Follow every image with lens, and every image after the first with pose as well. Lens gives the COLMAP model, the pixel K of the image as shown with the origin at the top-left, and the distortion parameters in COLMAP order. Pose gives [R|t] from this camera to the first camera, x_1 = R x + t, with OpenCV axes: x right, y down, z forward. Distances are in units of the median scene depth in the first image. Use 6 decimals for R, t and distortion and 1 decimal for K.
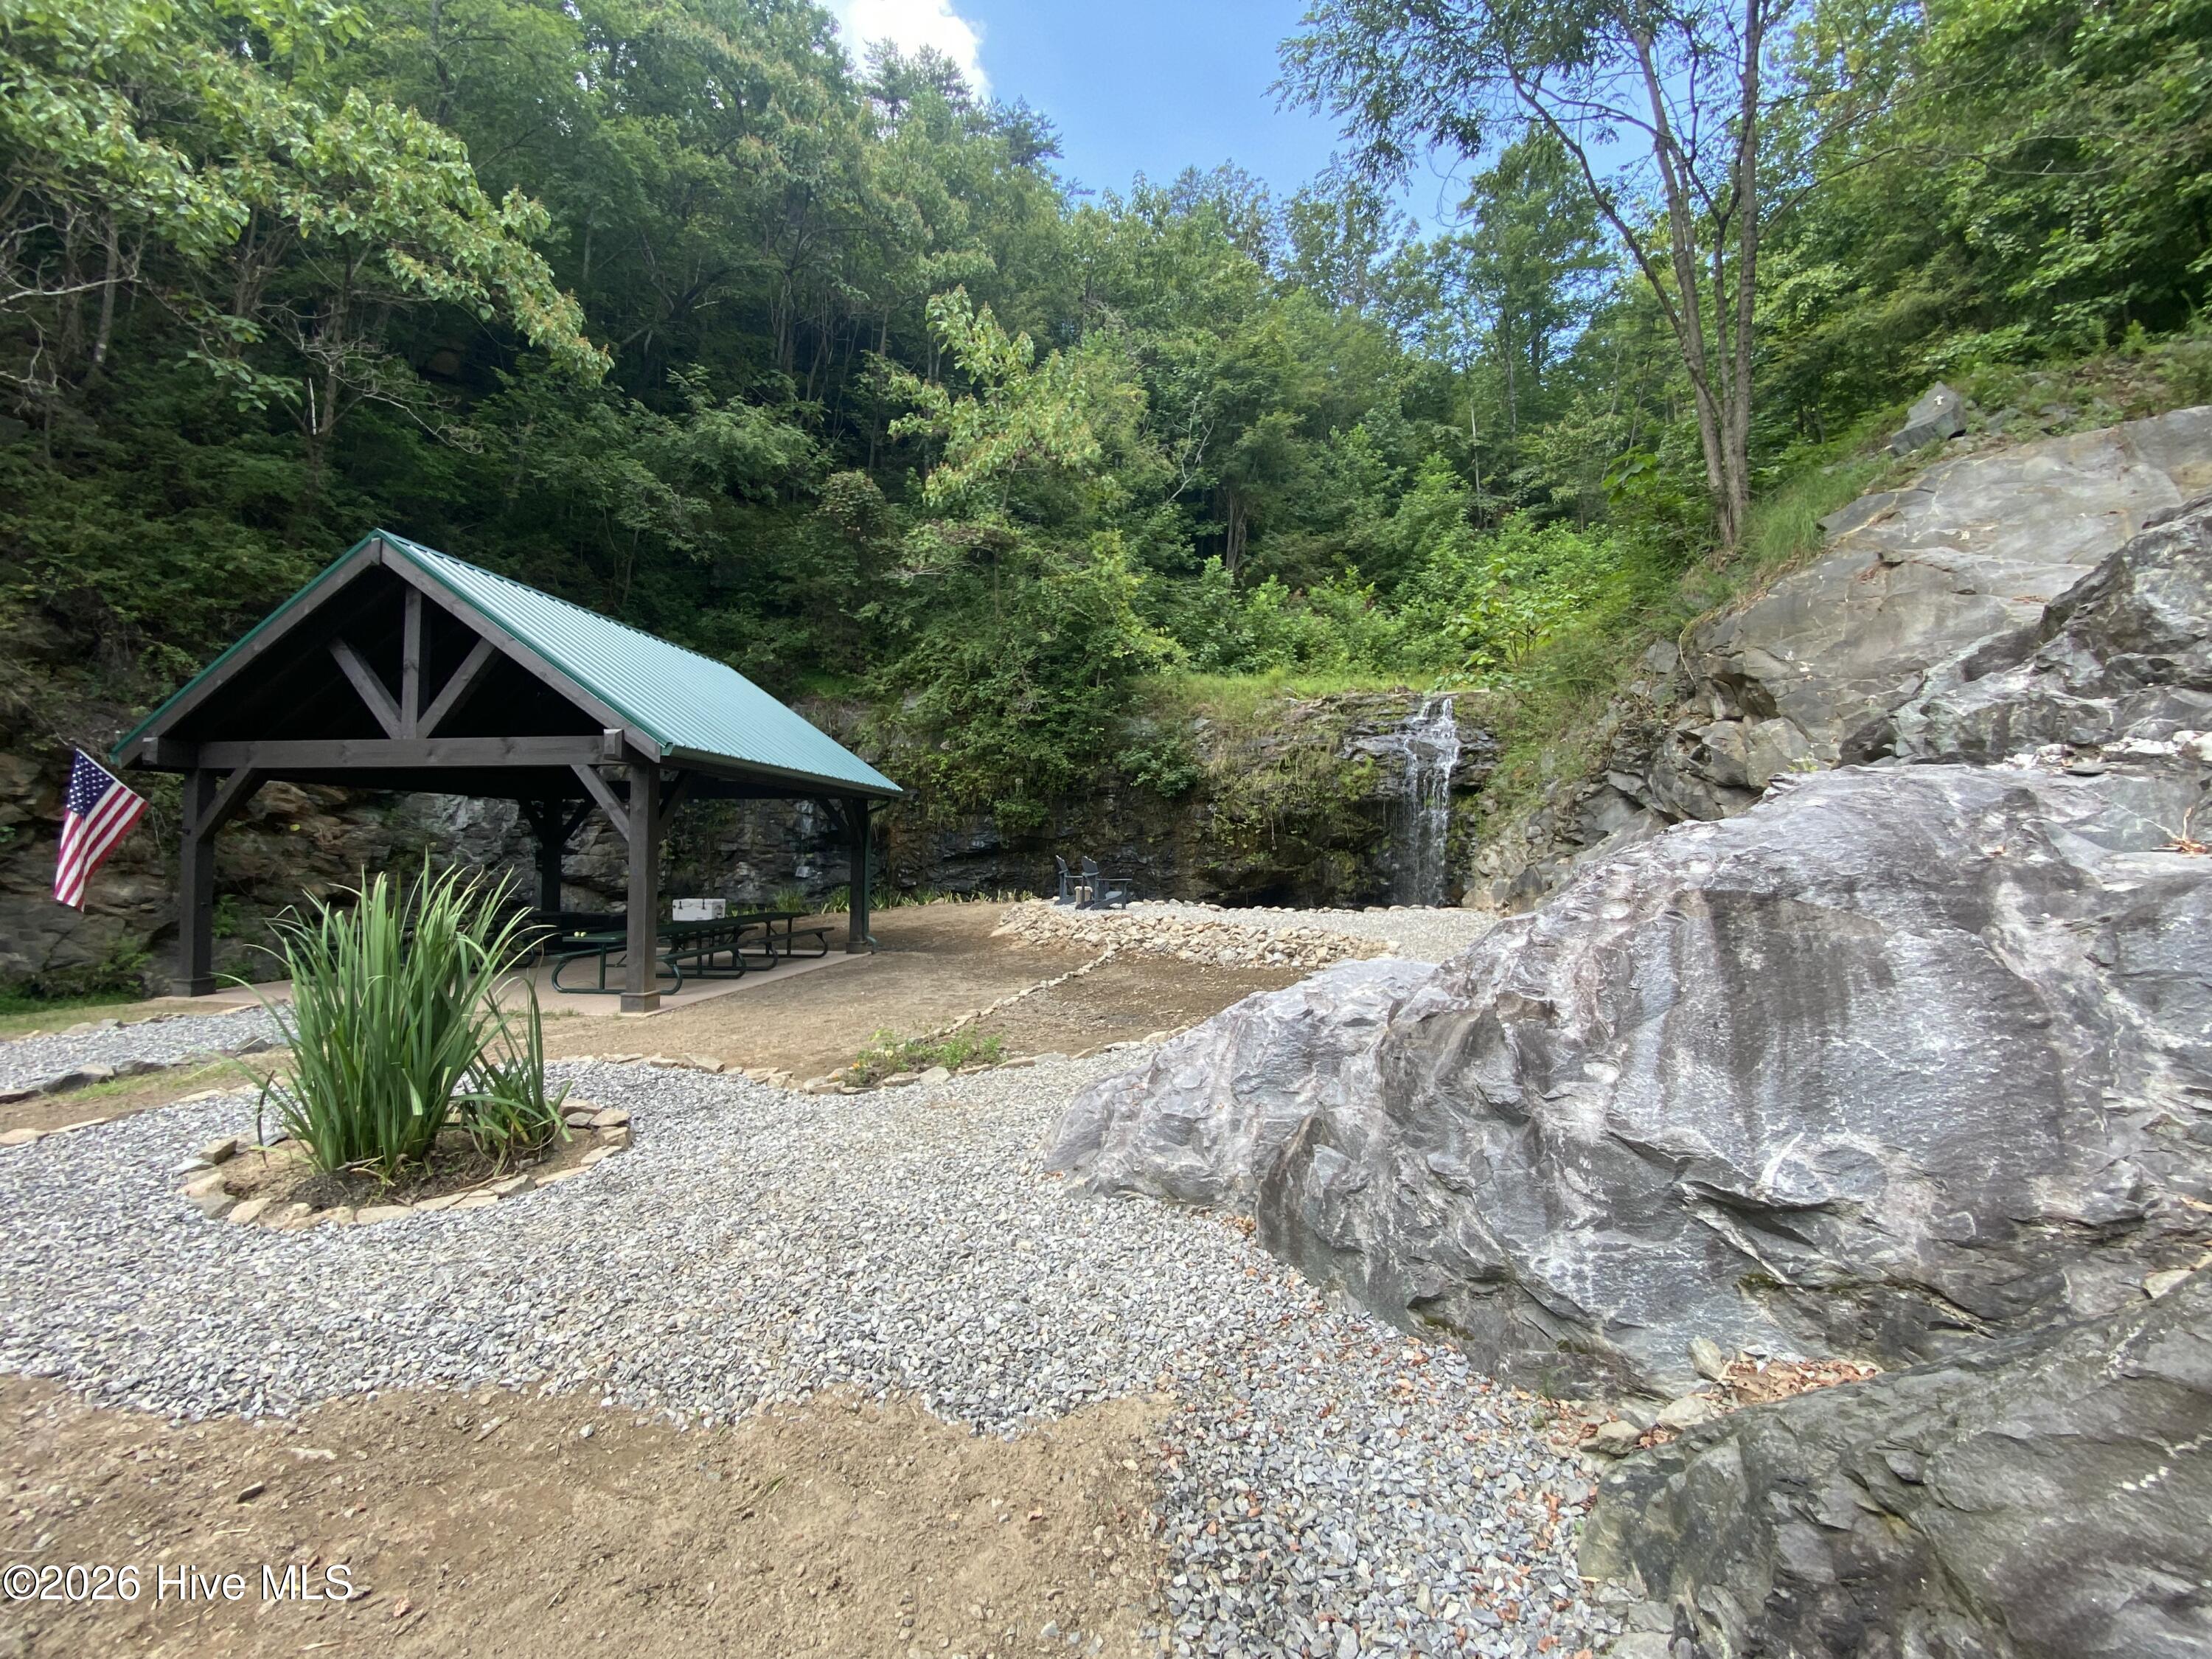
lens RADIAL K [[883.8, 0, 1084.4], [0, 883.8, 830.8], [0, 0, 1]] dist [-0.000118, -0.012384]
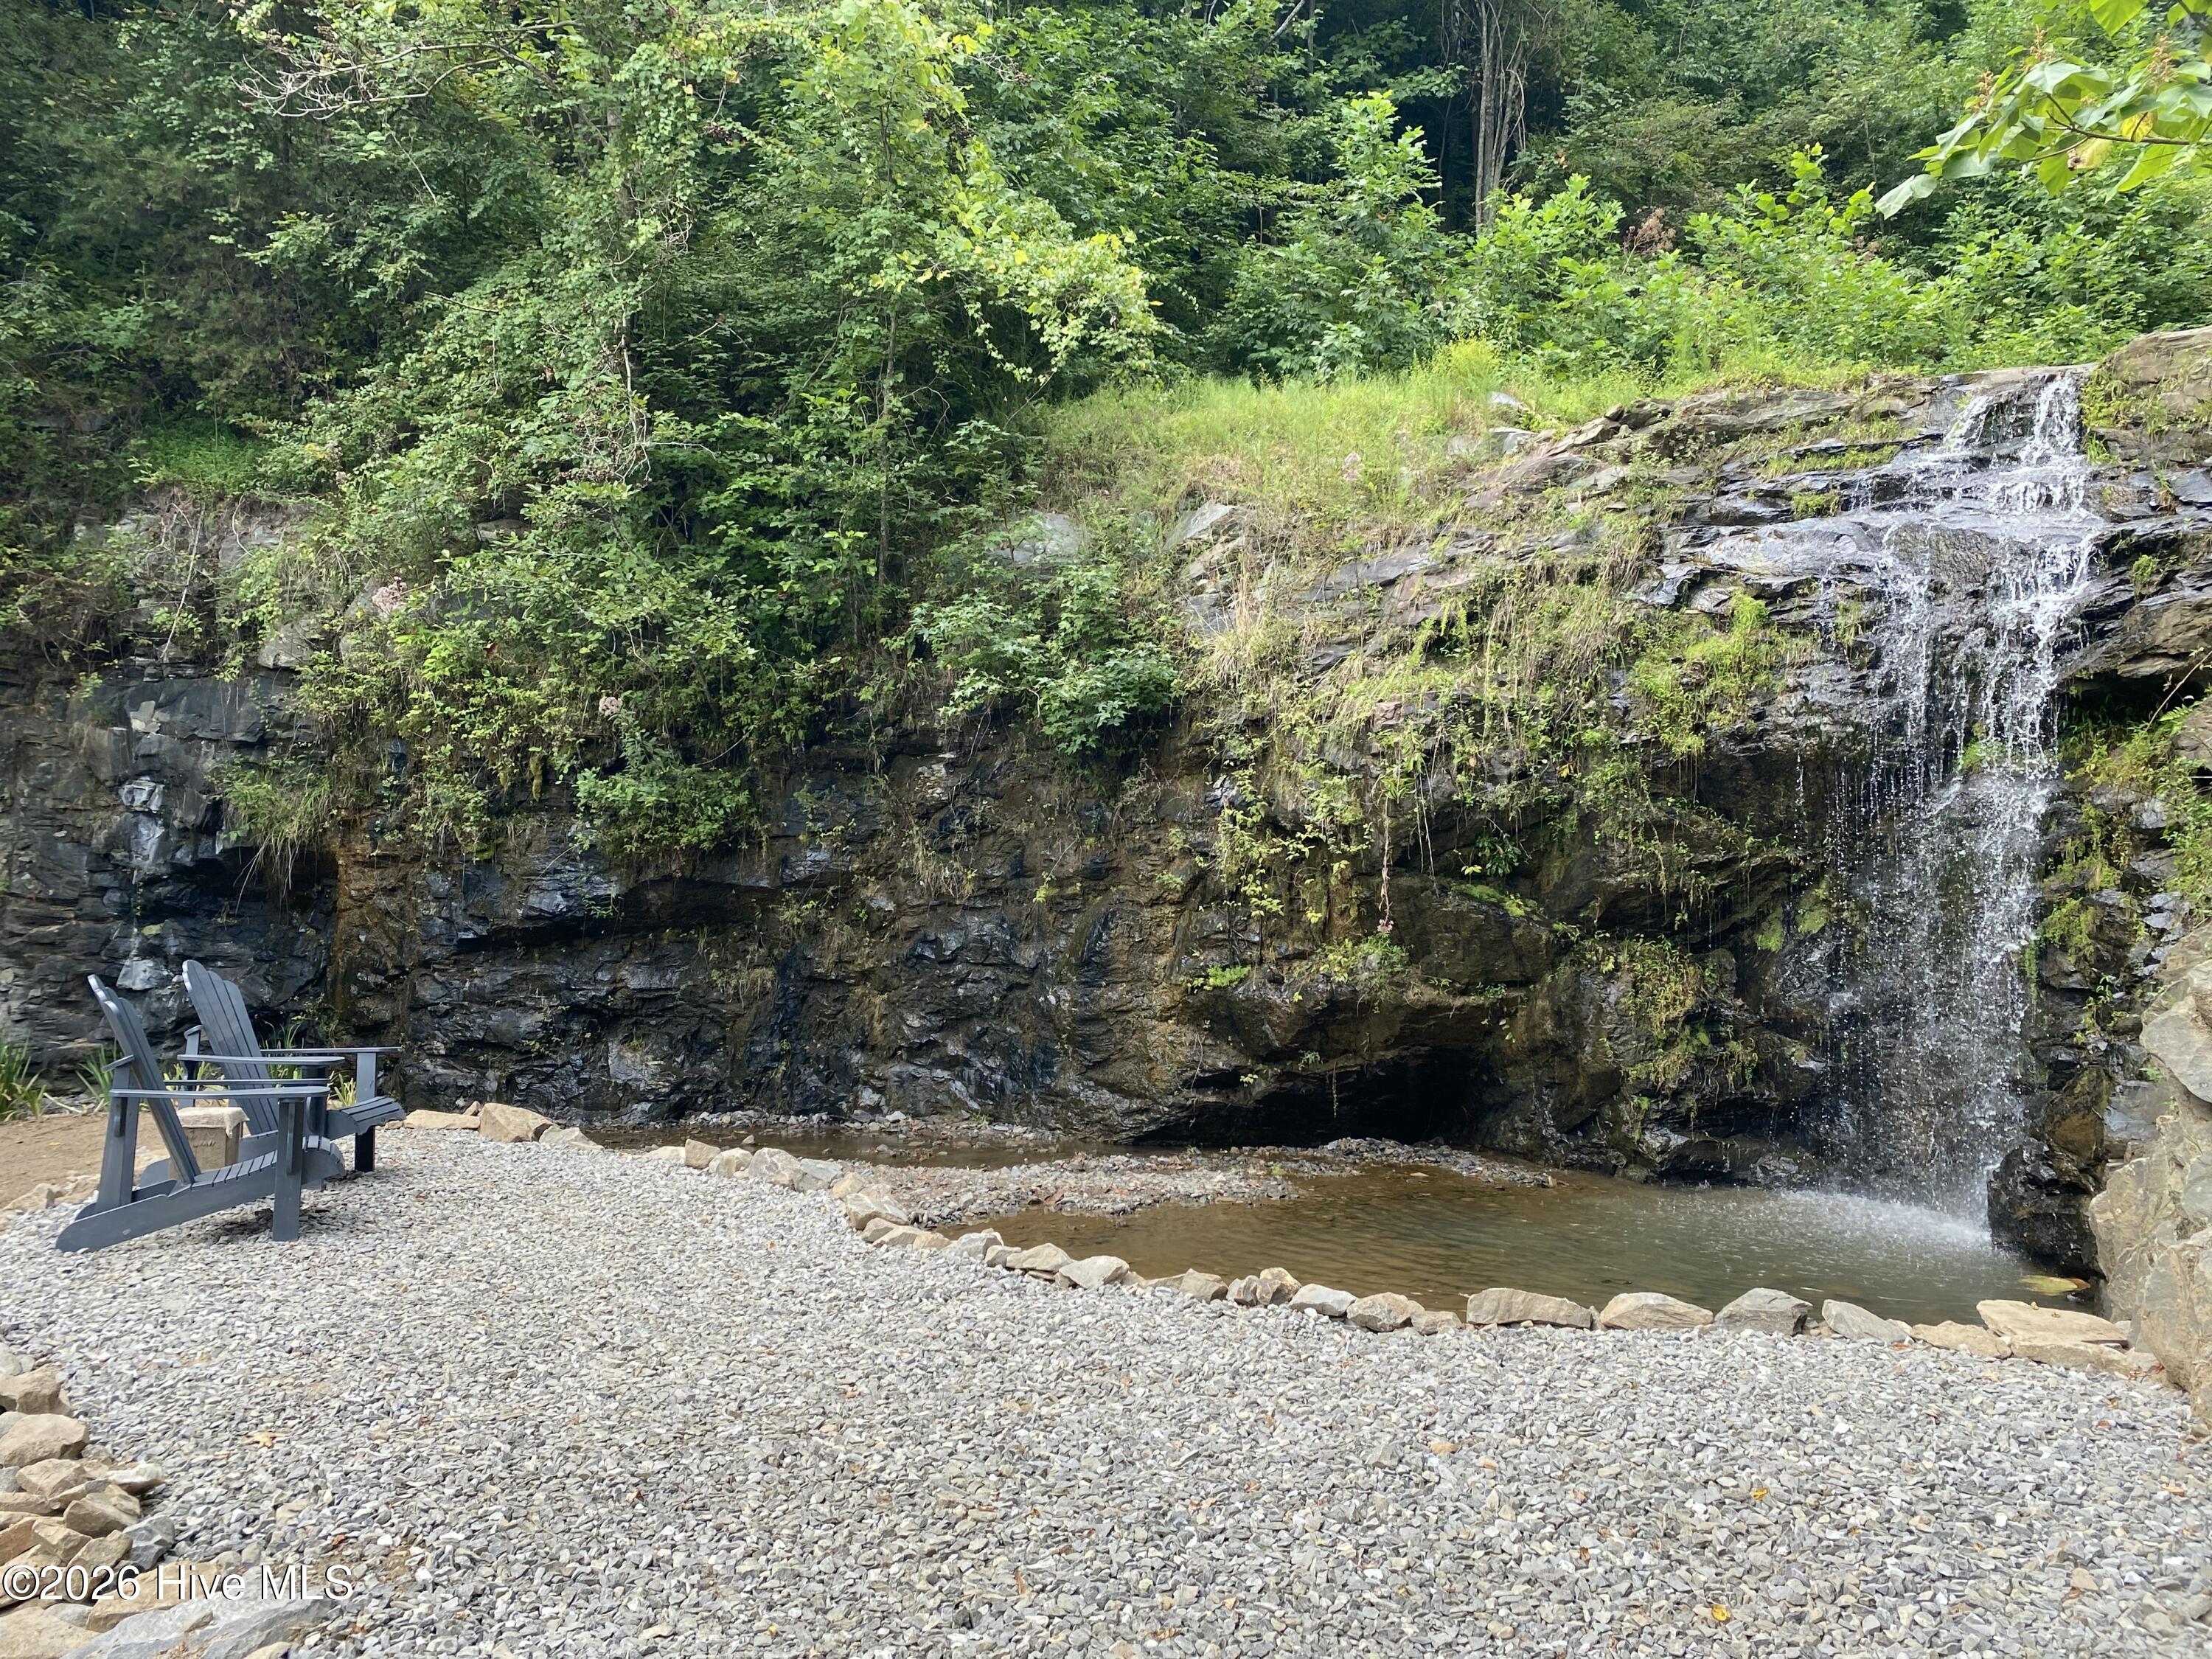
lens RADIAL K [[1714.4, 0, 1057.9], [0, 1714.4, 833.5], [0, 0, 1]] dist [0.027420, -0.079145]
pose [[0.985554, 0.002651, -0.169341, 0.197597], [-0.006608, 0.999718, -0.022809, 0.003339], [0.169232, 0.023599, 0.985294, 0.433245]]
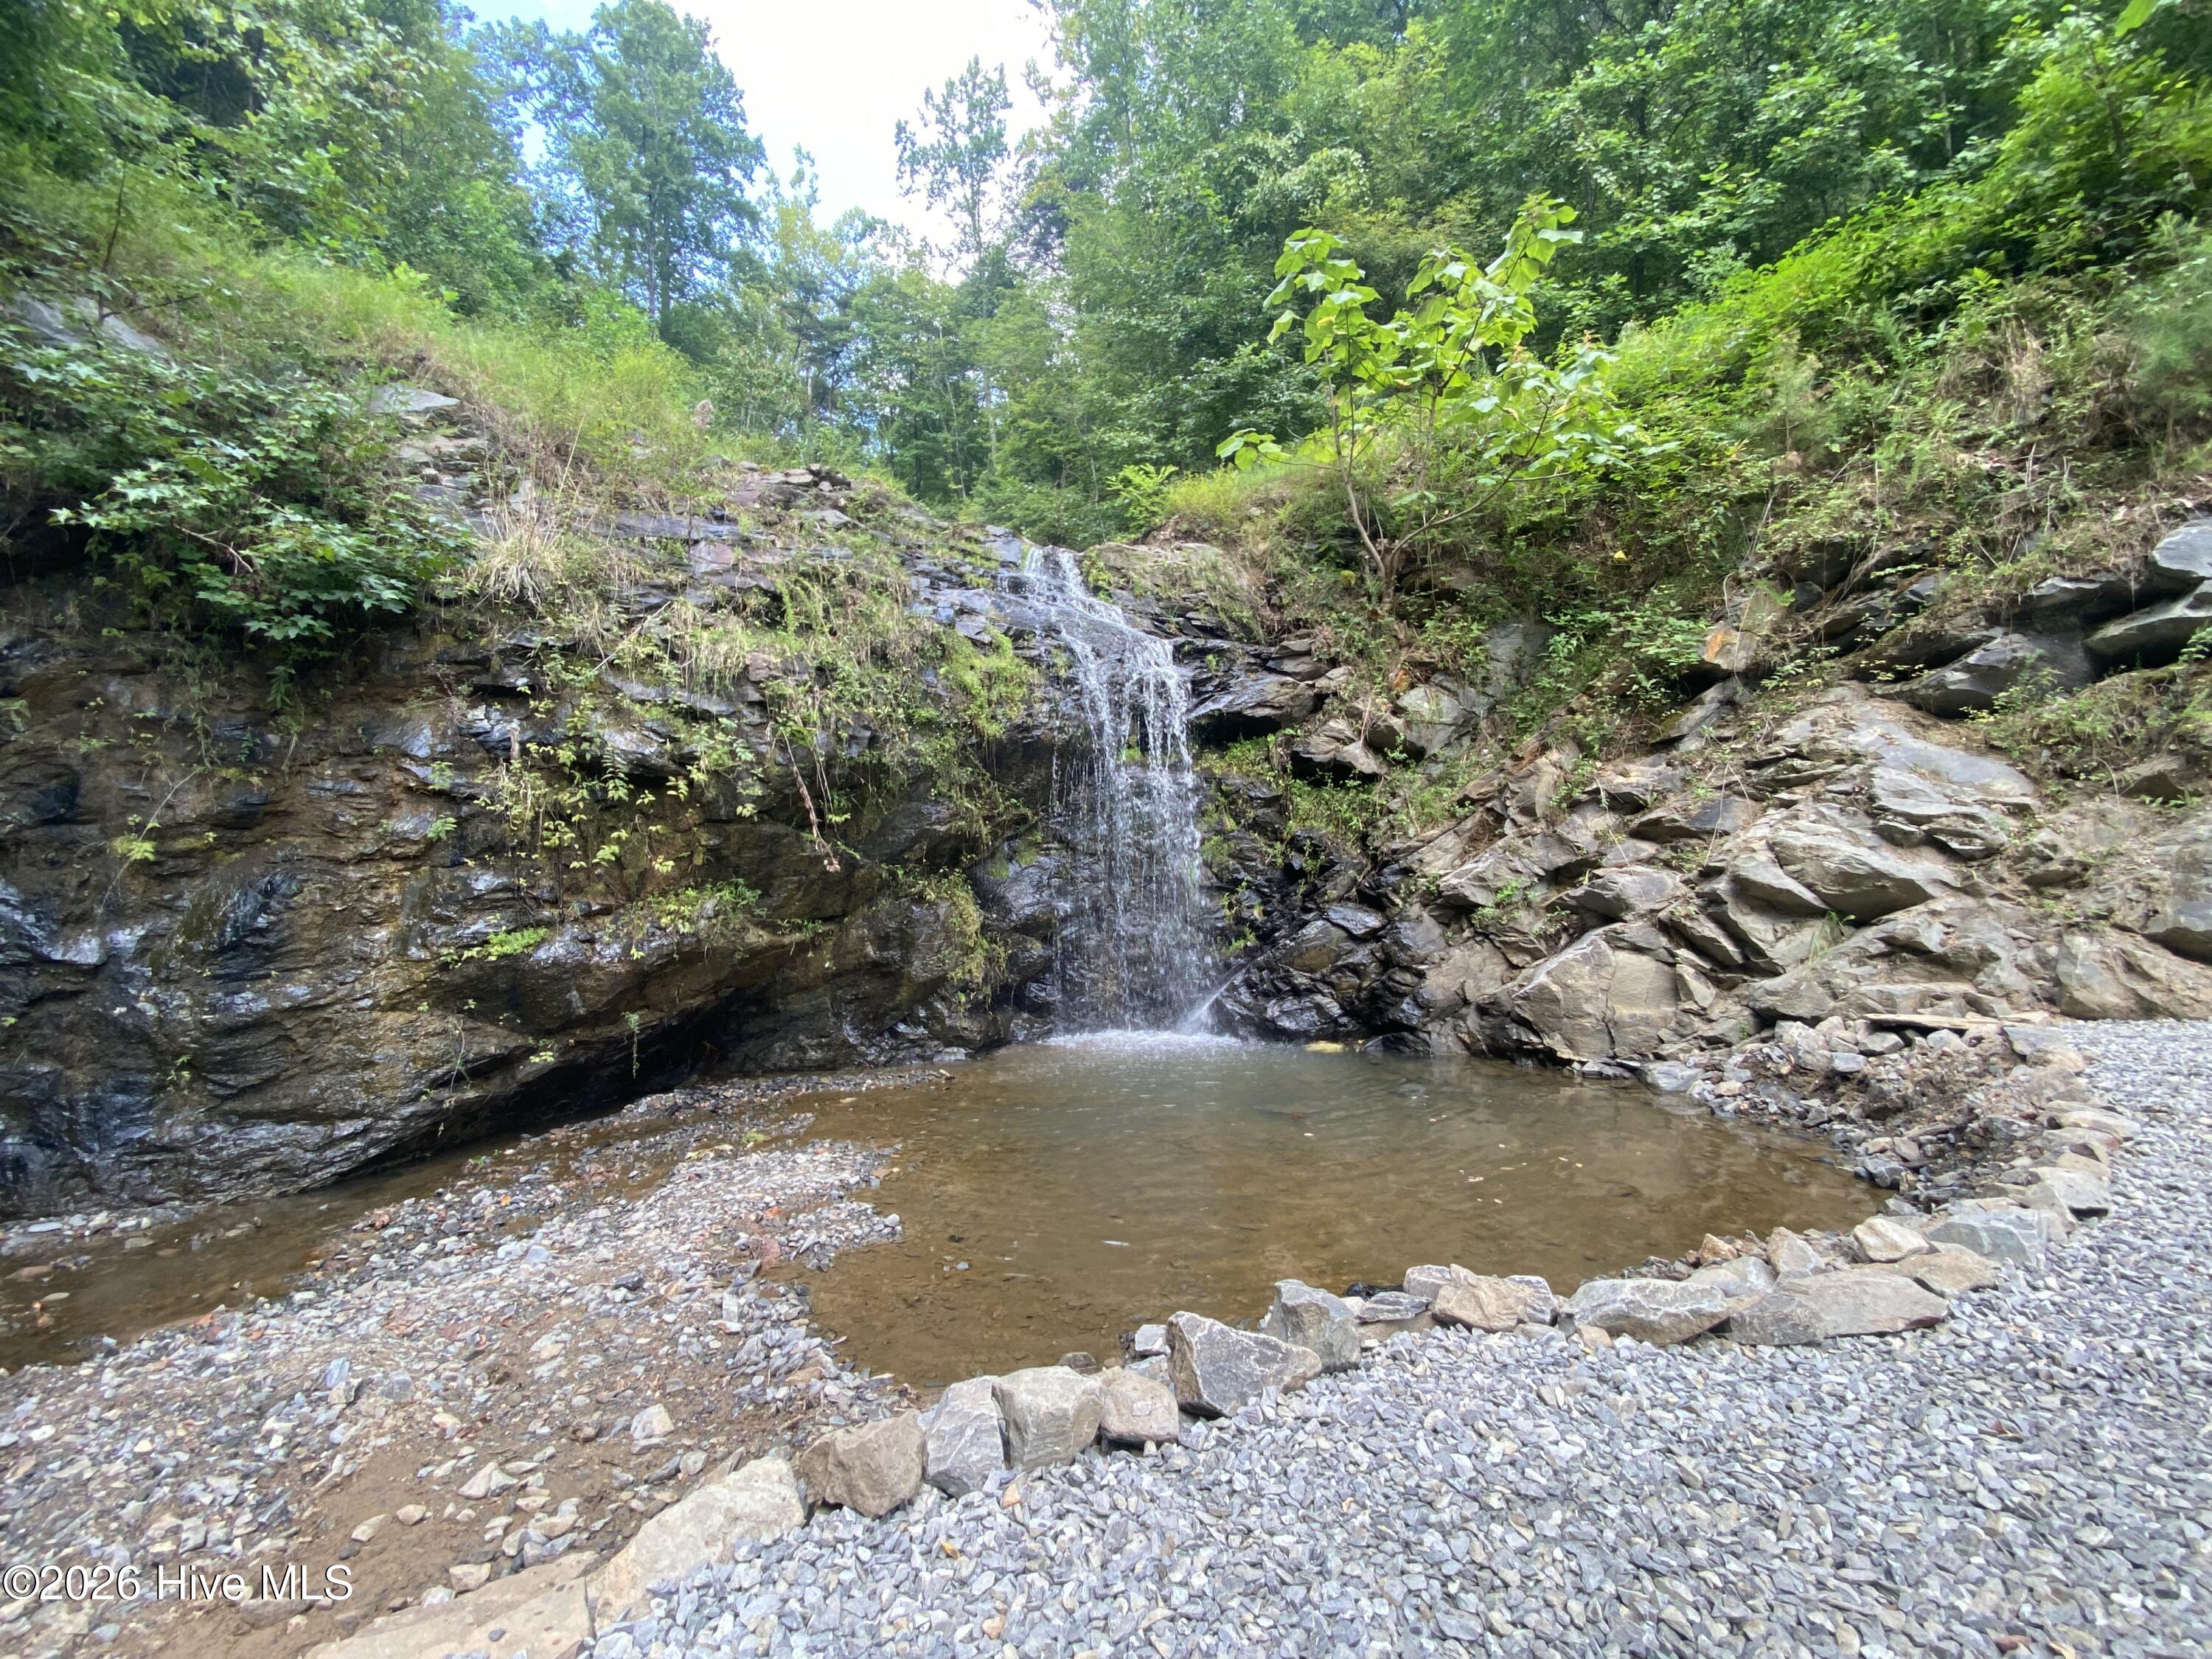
lens RADIAL K [[883.7, 0, 1099.0], [0, 883.7, 831.1], [0, 0, 1]] dist [-0.001482, -0.011701]
pose [[0.443944, 0.027387, 0.895636, -0.005614], [0.023845, 0.998818, -0.042362, 0.021915], [-0.895737, 0.040163, 0.442766, 0.768379]]
